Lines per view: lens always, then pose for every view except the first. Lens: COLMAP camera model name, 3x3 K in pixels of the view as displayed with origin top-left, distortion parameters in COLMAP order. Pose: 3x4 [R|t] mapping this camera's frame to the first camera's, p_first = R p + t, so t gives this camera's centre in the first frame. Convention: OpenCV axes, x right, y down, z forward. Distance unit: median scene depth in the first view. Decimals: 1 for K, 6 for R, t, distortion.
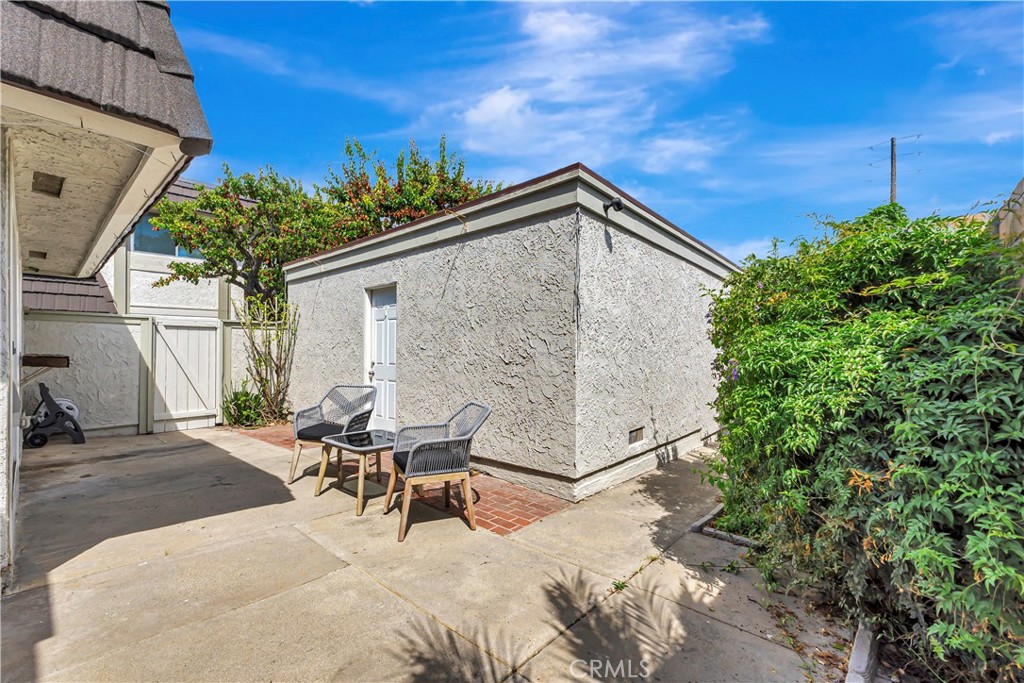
lens RADIAL K [[434.1, 0, 510.6], [0, 434.1, 342.2], [0, 0, 1]] dist [0.006543, 0.000479]
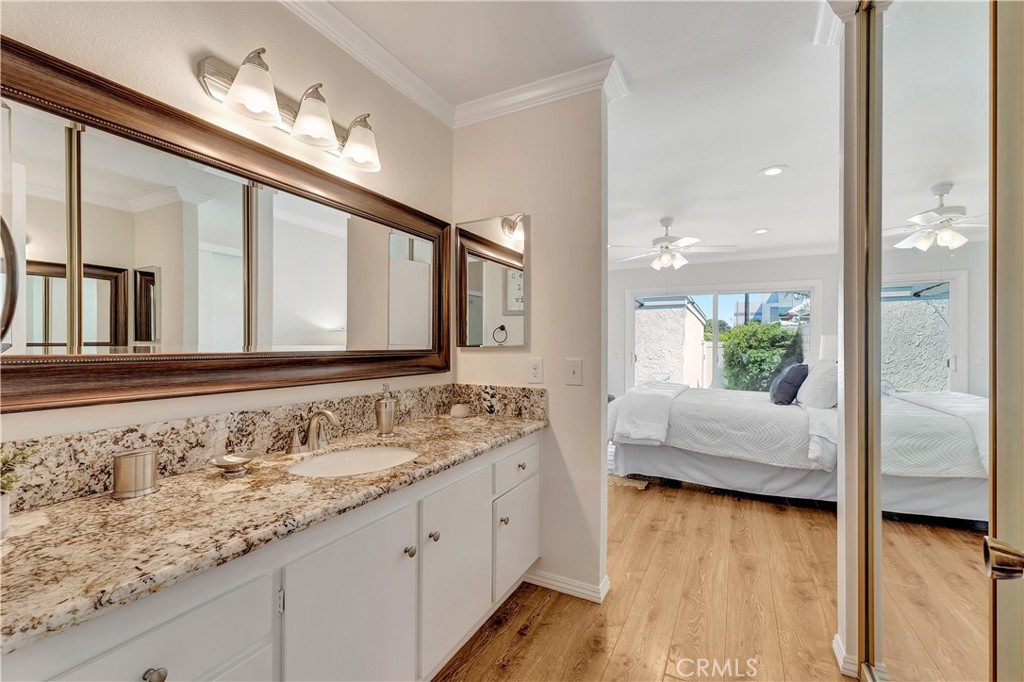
lens RADIAL K [[434.1, 0, 511.8], [0, 434.1, 342.5], [0, 0, 1]] dist [0.006543, 0.000479]
pose [[0.968437, 0.004500, 0.249216, -3.255284], [-0.008085, 0.999878, 0.013363, -0.173703], [-0.249126, -0.014957, 0.968356, -2.972525]]
